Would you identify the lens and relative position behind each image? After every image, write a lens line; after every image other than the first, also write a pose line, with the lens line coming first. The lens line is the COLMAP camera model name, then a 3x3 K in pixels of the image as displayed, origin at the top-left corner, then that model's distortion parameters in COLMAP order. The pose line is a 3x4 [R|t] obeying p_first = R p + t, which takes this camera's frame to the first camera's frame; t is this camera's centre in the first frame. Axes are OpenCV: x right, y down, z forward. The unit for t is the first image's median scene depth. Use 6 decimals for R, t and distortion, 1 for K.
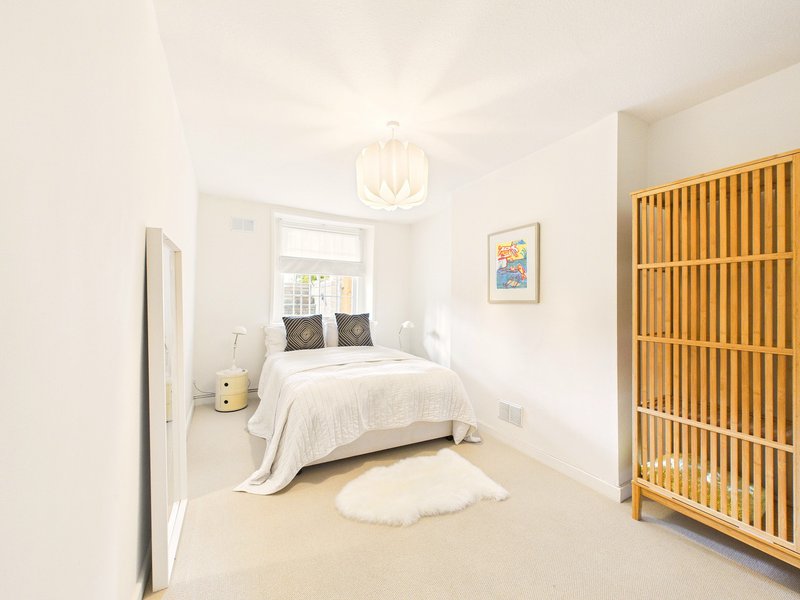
lens RADIAL K [[323.7, 0, 399.3], [0, 323.7, 296.3], [0, 0, 1]] dist [0.000164, -0.000033]
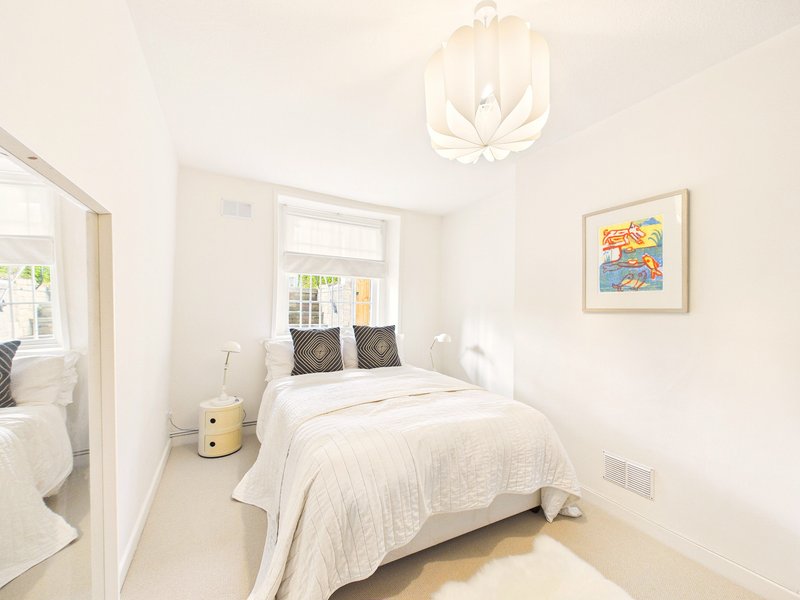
lens RADIAL K [[322.0, 0, 398.4], [0, 322.0, 303.5], [0, 0, 1]] dist [-0.000647, 0.000060]
pose [[0.999991, 0.003927, 0.001563, -0.132553], [-0.003926, 0.999992, -0.000775, 0.004296], [-0.001566, 0.000769, 0.999998, 0.309960]]
